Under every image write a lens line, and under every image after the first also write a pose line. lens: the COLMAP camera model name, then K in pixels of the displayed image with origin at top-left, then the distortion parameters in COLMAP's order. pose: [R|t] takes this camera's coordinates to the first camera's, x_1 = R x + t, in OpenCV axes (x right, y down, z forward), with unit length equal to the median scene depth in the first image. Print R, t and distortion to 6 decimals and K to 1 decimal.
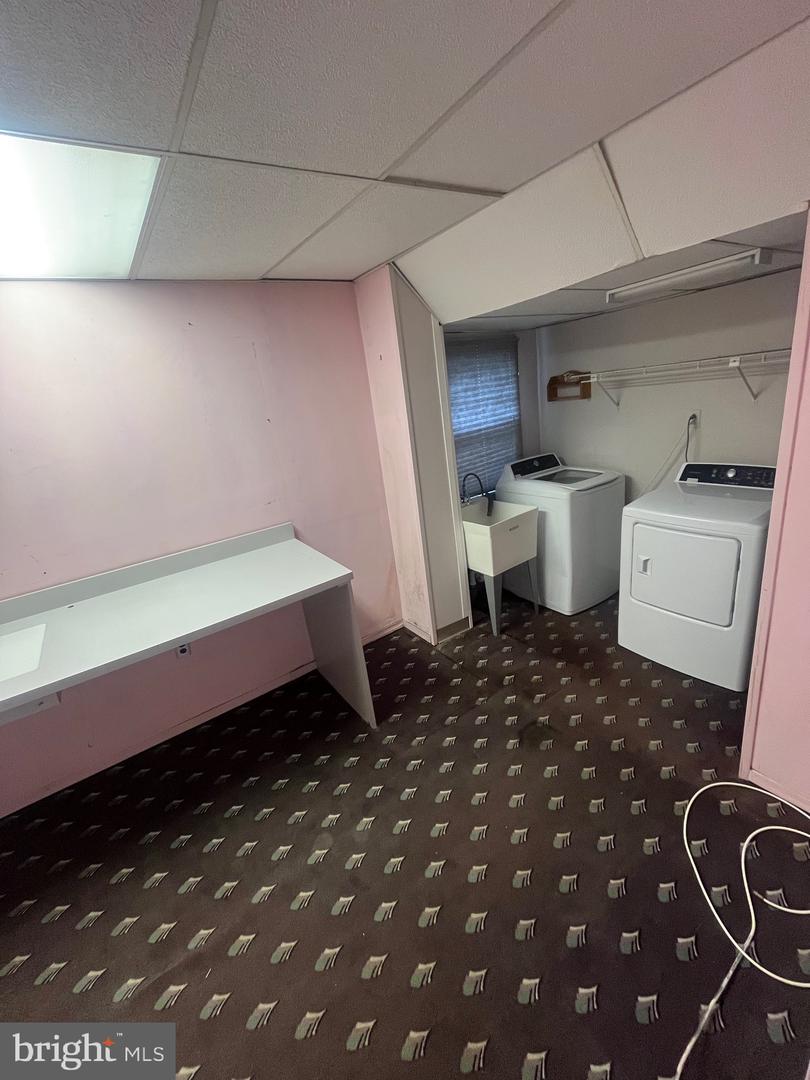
lens RADIAL K [[442.2, 0, 404.0], [0, 442.2, 537.4], [0, 0, 1]] dist [-0.002022, 0.000134]
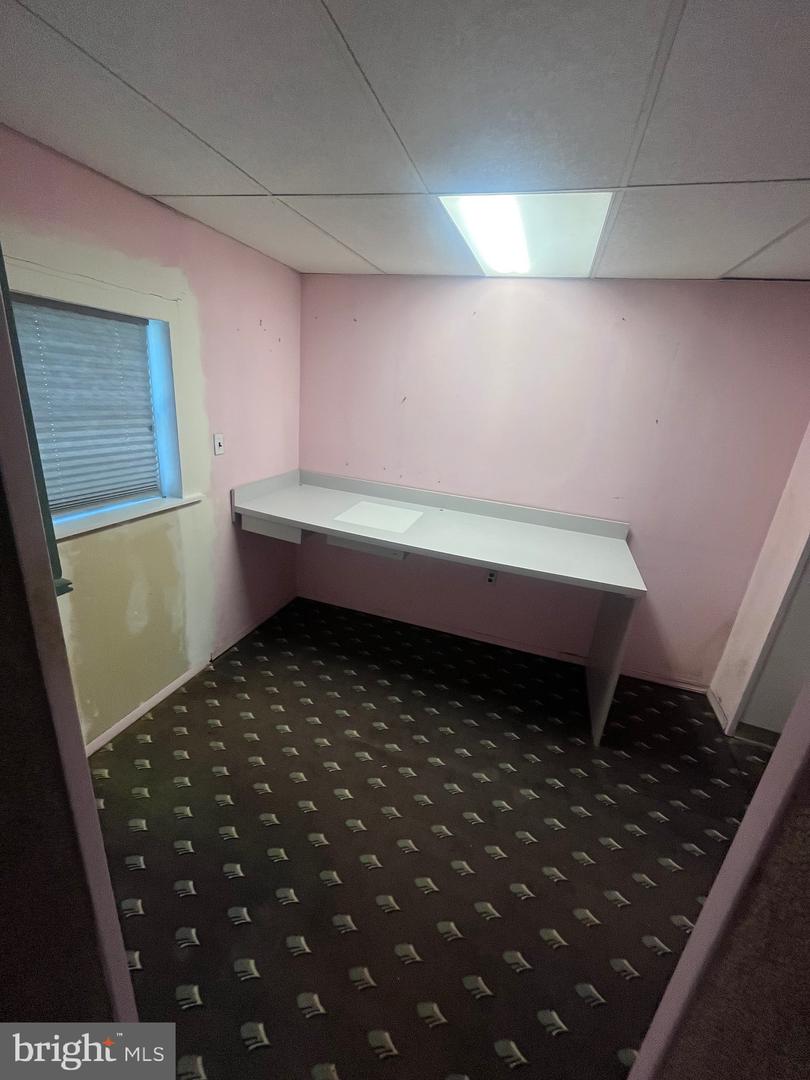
lens RADIAL K [[442.2, 0, 402.8], [0, 442.2, 541.0], [0, 0, 1]] dist [-0.002022, 0.000134]
pose [[0.584534, 0.433354, -0.685947, 0.178143], [-0.404621, 0.888485, 0.216509, -0.011924], [0.703279, 0.150992, 0.694694, -0.057474]]
